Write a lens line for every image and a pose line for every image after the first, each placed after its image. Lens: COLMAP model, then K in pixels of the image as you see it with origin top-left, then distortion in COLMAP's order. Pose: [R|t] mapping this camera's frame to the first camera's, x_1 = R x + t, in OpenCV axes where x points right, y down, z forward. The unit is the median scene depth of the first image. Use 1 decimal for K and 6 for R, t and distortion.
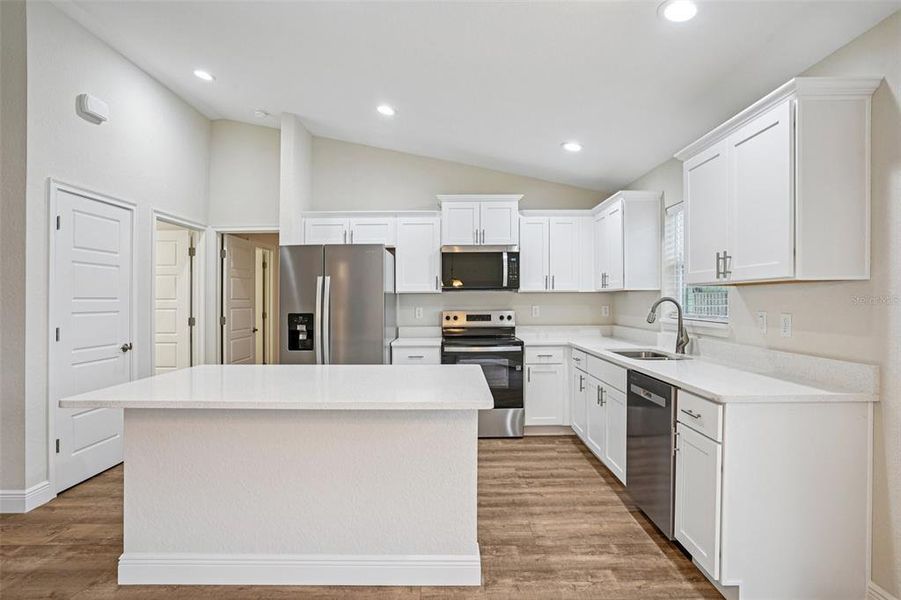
lens RADIAL K [[470.2, 0, 450.5], [0, 470.2, 300.0], [0, 0, 1]] dist [-0.077803, 0.045786]
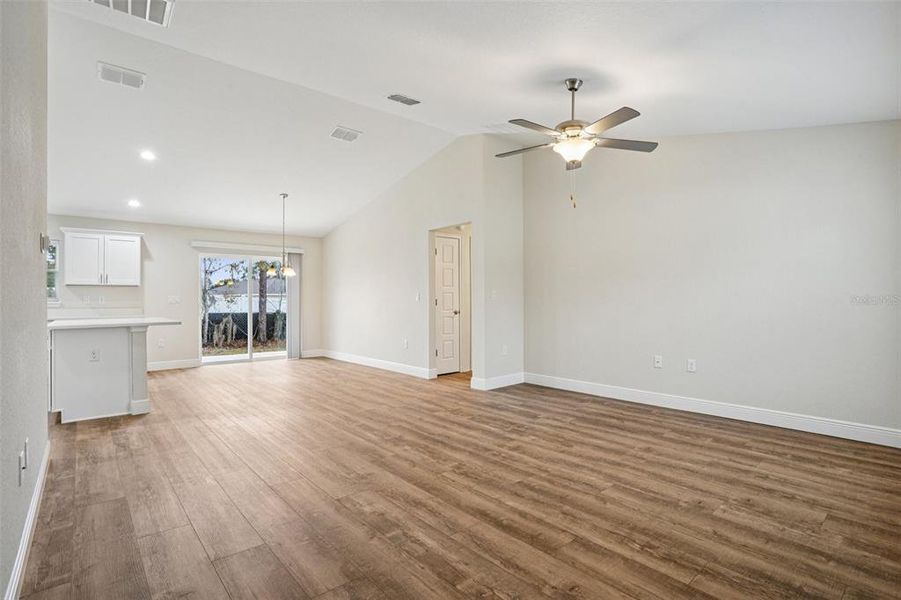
lens RADIAL K [[443.2, 0, 450.5], [0, 443.2, 300.0], [0, 0, 1]] dist [-0.078211, 0.036556]
pose [[-0.660704, 0.013823, 0.750519, -1.563339], [0.009364, 0.999904, -0.010173, 0.057074], [-0.750588, 0.000306, -0.660771, 0.618384]]
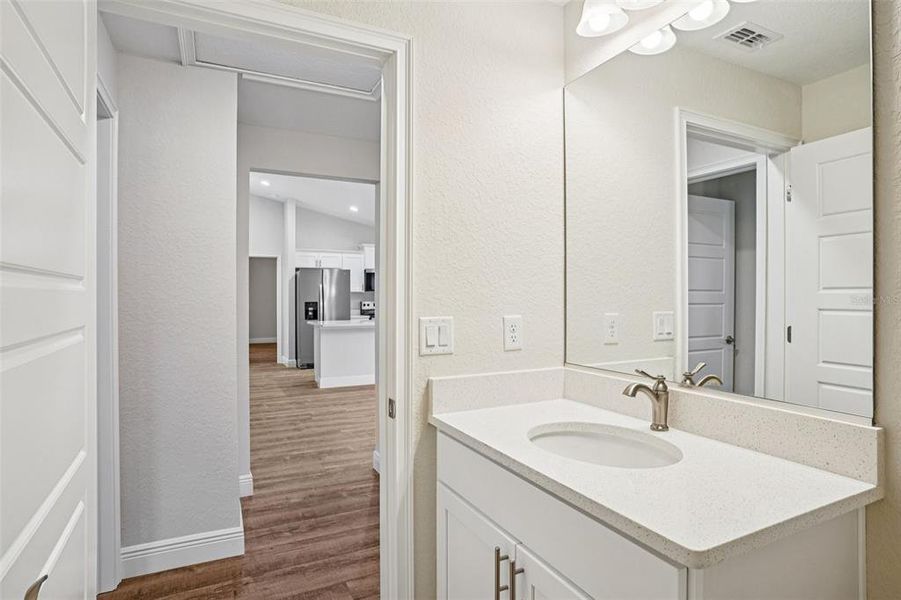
lens RADIAL K [[443.2, 0, 450.5], [0, 443.2, 300.0], [0, 0, 1]] dist [-0.078211, 0.036556]
pose [[0.877094, -0.000007, 0.480319, -0.658616], [-0.003072, 0.999979, 0.005624, 0.006732], [-0.480309, -0.006409, 0.877076, -0.923596]]
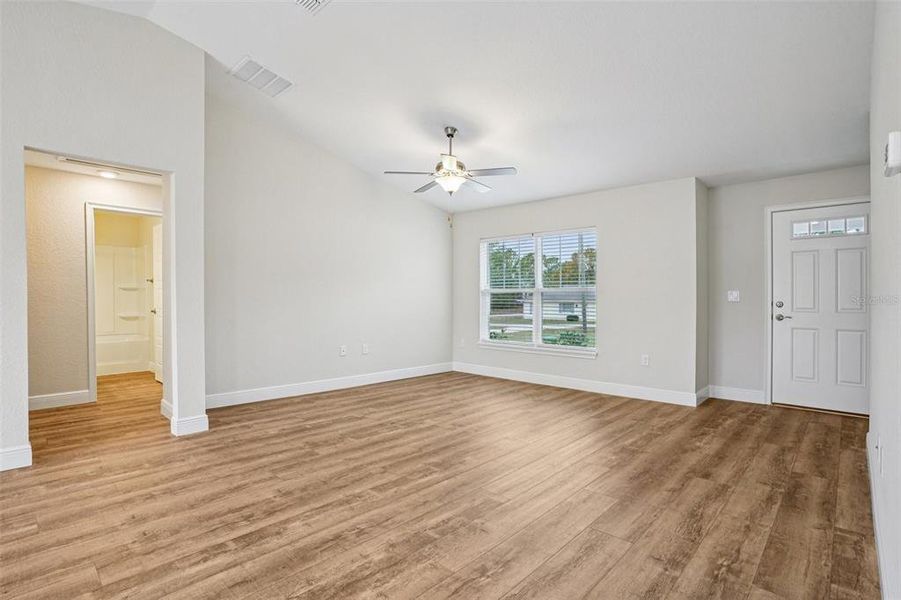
lens RADIAL K [[443.2, 0, 450.5], [0, 443.2, 300.0], [0, 0, 1]] dist [-0.078211, 0.036556]
pose [[-0.678681, 0.008599, -0.734383, -0.387814], [0.002269, 0.999951, 0.009612, 0.043051], [0.734430, 0.004857, -0.678667, 0.628491]]
